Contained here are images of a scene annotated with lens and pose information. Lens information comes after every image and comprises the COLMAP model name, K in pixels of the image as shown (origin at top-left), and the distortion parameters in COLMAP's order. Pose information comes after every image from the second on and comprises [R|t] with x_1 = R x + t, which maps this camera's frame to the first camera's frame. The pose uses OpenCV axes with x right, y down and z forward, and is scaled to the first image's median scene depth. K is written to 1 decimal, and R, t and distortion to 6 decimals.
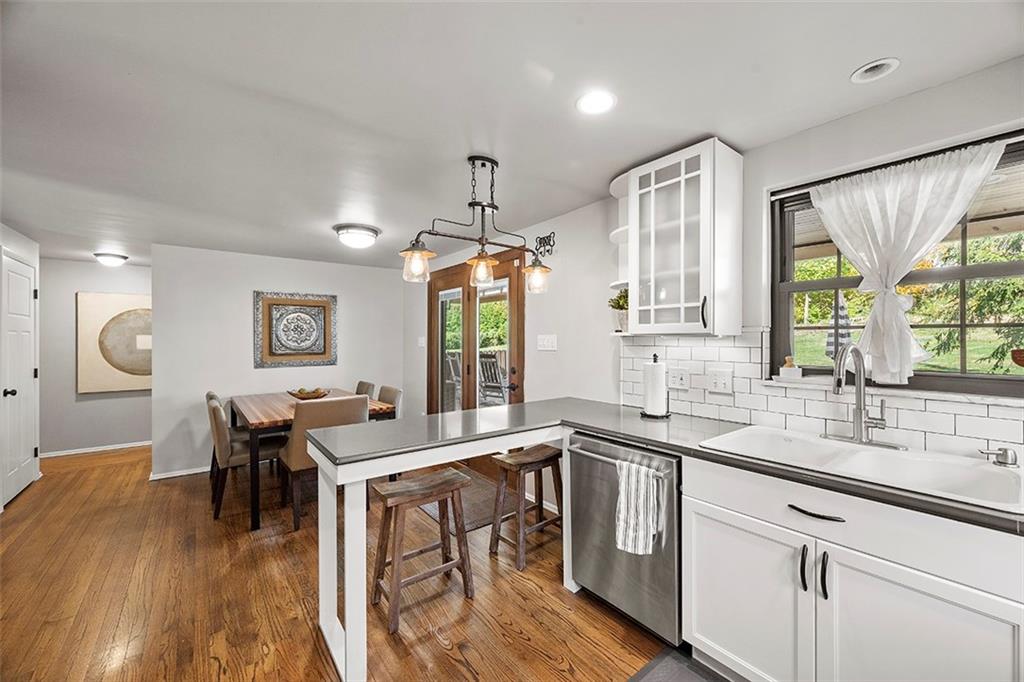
lens RADIAL K [[405.7, 0, 511.7], [0, 405.7, 339.9], [0, 0, 1]] dist [0.002075, -0.000761]
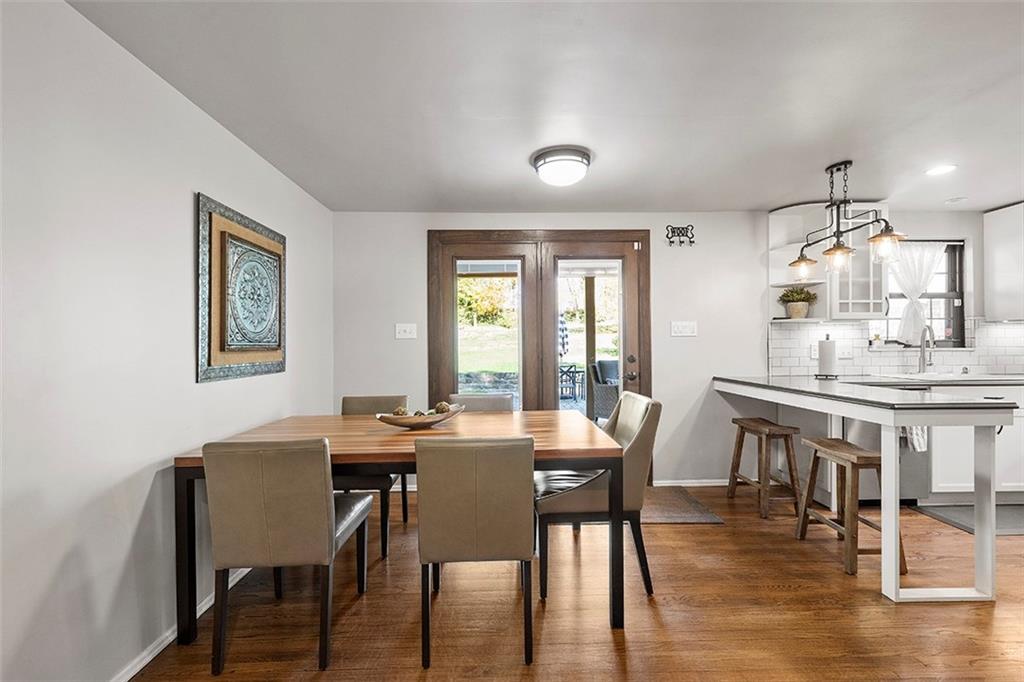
lens RADIAL K [[468.1, 0, 512.2], [0, 468.1, 343.3], [0, 0, 1]] dist [-0.000723, -0.000003]
pose [[0.589036, 0.003000, 0.808101, -1.060310], [0.007644, 0.999928, -0.009284, 0.048199], [-0.808070, 0.011646, 0.588971, 0.598760]]
